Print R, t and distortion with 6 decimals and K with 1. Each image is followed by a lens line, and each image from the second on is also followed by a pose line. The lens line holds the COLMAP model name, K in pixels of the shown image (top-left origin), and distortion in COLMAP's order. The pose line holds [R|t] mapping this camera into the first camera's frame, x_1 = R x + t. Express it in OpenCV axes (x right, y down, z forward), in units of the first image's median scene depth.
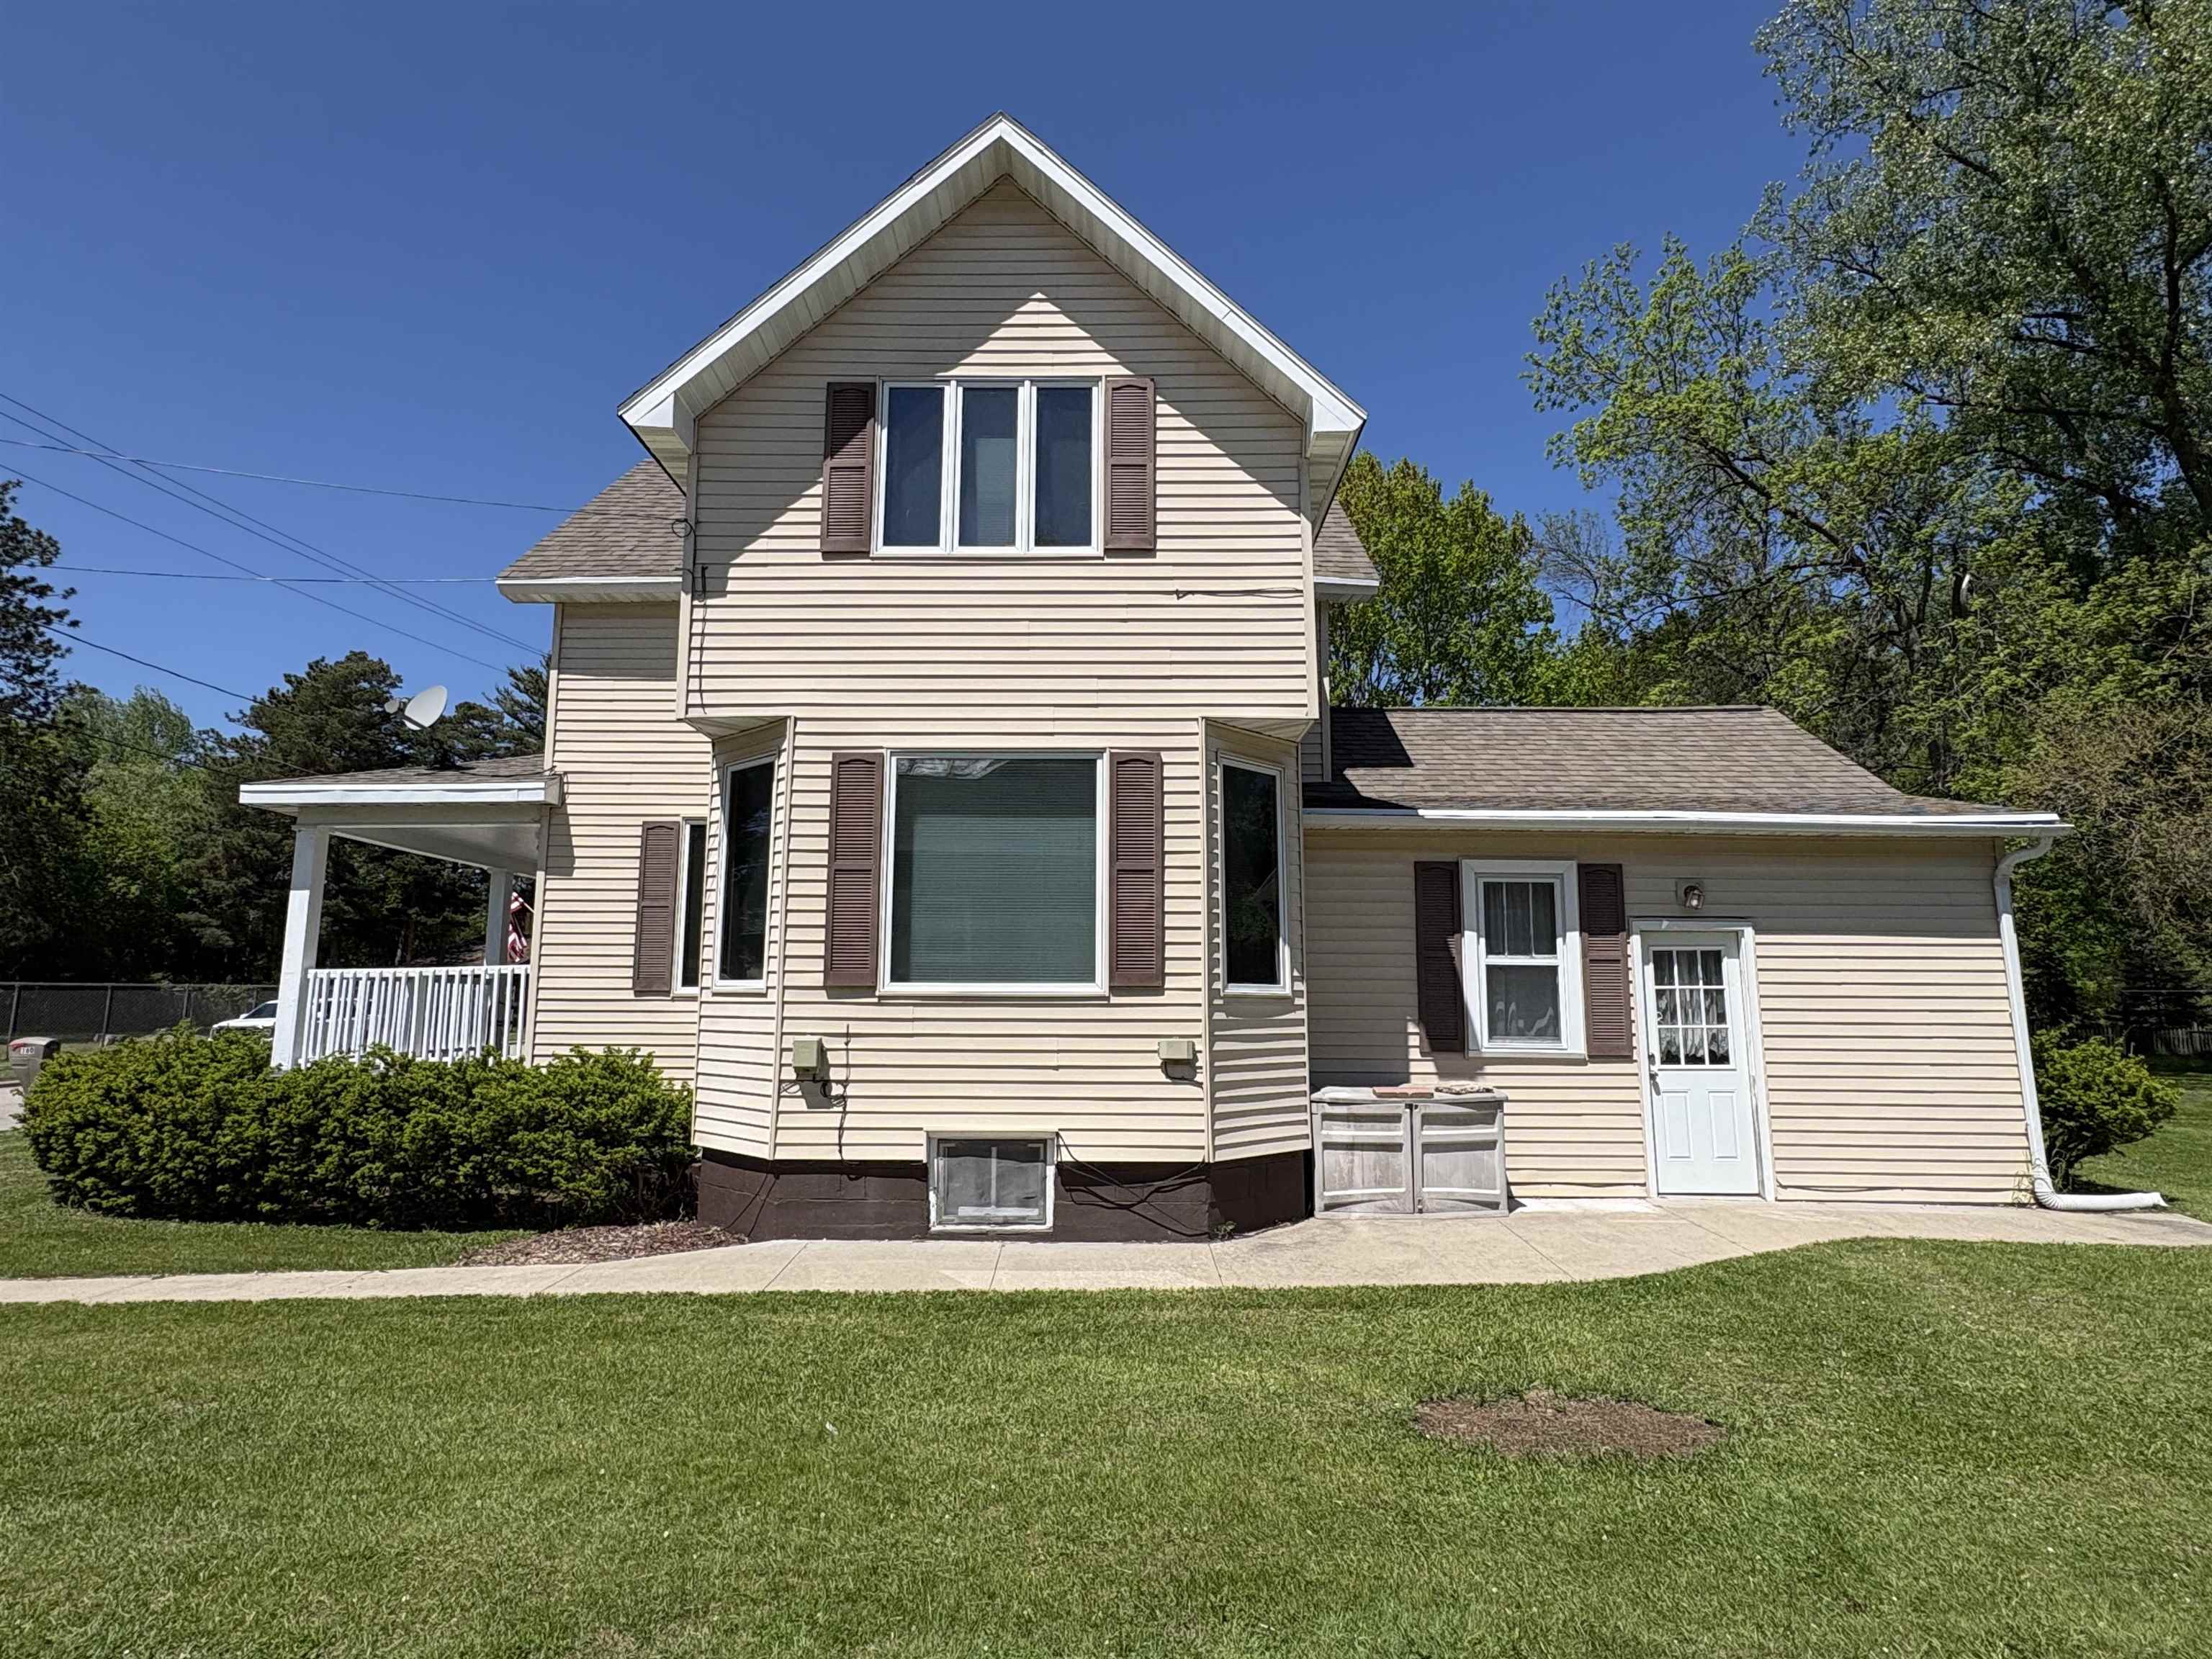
lens RADIAL K [[1165.8, 0, 1106.0], [0, 1165.8, 829.5], [0, 0, 1]] dist [-0.001337, -0.000128]
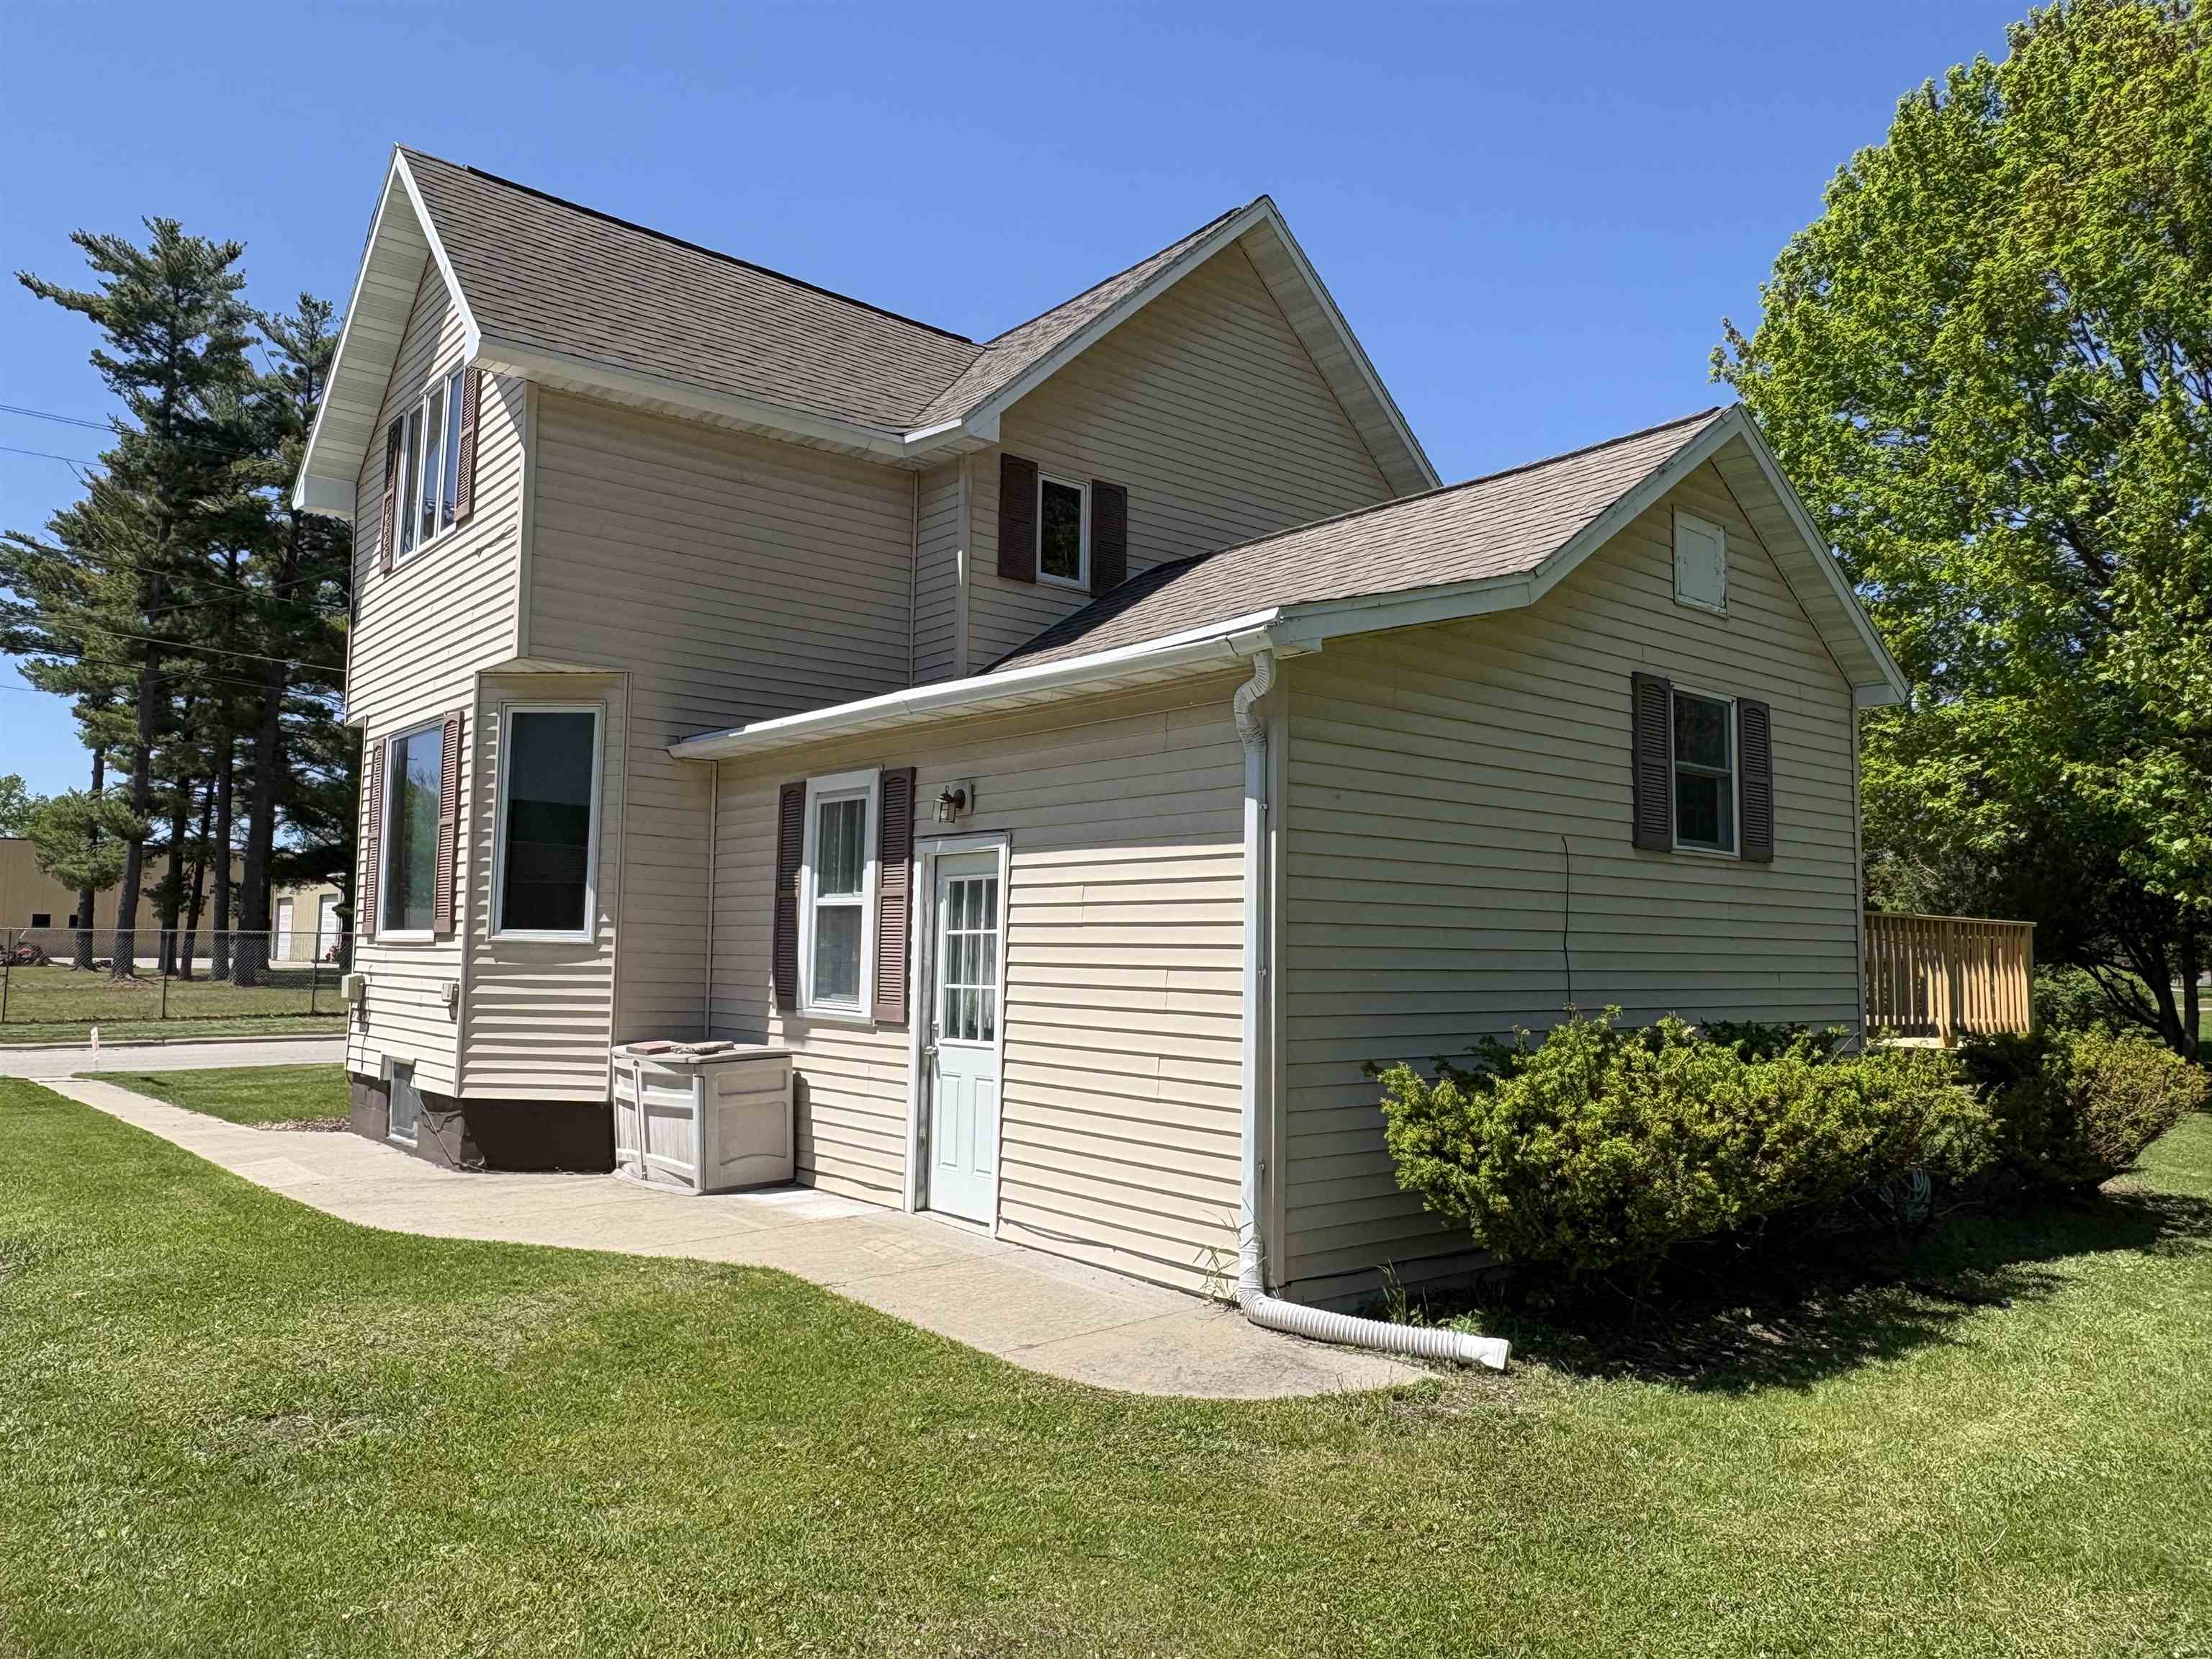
lens RADIAL K [[1531.4, 0, 1106.0], [0, 1531.4, 829.5], [0, 0, 1]] dist [-0.006186, -0.006358]
pose [[0.652471, -0.056644, -0.755694, 1.284578], [0.098779, 0.995052, 0.010701, 0.072638], [0.751349, -0.081629, 0.654837, 0.464055]]
